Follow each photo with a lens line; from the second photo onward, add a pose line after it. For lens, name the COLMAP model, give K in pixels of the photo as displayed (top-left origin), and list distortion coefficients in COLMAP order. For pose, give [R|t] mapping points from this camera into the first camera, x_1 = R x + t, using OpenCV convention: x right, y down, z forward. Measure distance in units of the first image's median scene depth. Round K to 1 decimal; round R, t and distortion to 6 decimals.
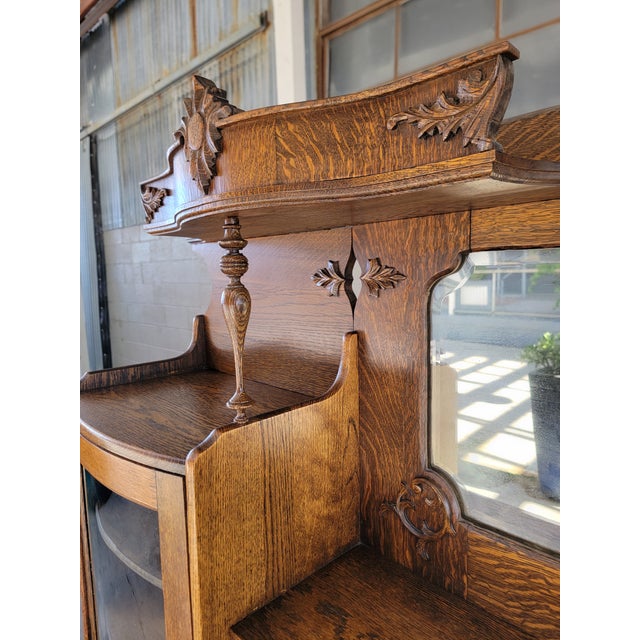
lens RADIAL K [[445.2, 0, 328.9], [0, 445.2, 321.2], [0, 0, 1]] dist [0.070896, -0.067360]
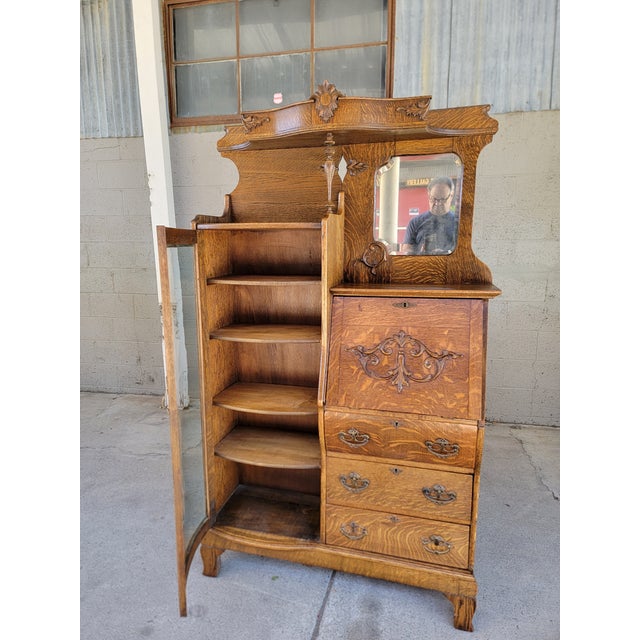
lens RADIAL K [[445.2, 0, 312.7], [0, 445.2, 320.5], [0, 0, 1]] dist [0.070896, -0.067360]
pose [[0.863455, -0.074933, 0.498829, -1.388065], [0.044421, 0.996358, 0.072780, 0.556433], [-0.502466, -0.040684, 0.863639, -1.078812]]
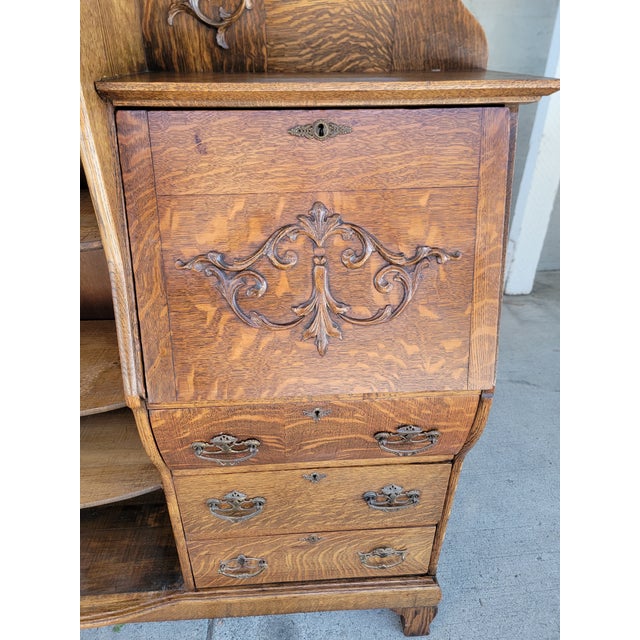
lens RADIAL K [[445.2, 0, 315.0], [0, 445.2, 318.9], [0, 0, 1]] dist [0.070896, -0.067360]
pose [[0.650076, -0.372203, 0.662470, -0.577112], [0.067632, 0.896702, 0.437437, 0.608736], [-0.756853, -0.239563, 0.608097, 0.016257]]
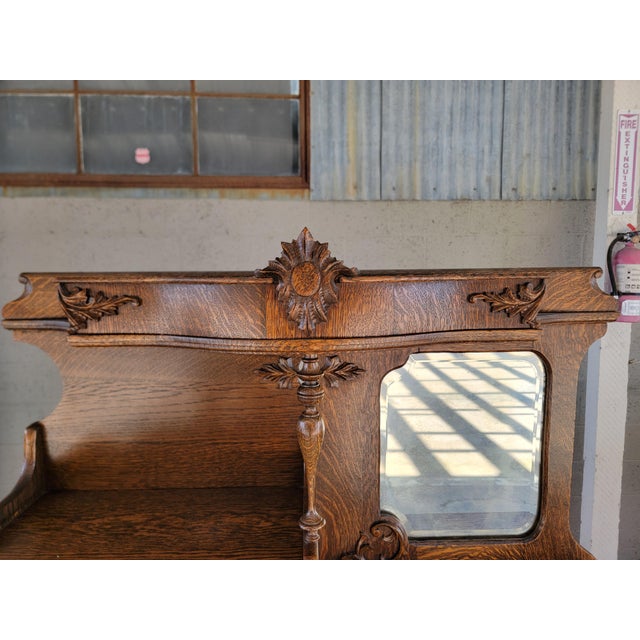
lens RADIAL K [[445.2, 0, 317.3], [0, 445.2, 326.4], [0, 0, 1]] dist [0.070896, -0.067360]
pose [[0.681502, -0.078721, 0.727570, -0.757948], [0.073669, 0.996527, 0.038817, -0.259326], [-0.728099, 0.027146, 0.684935, 0.212516]]
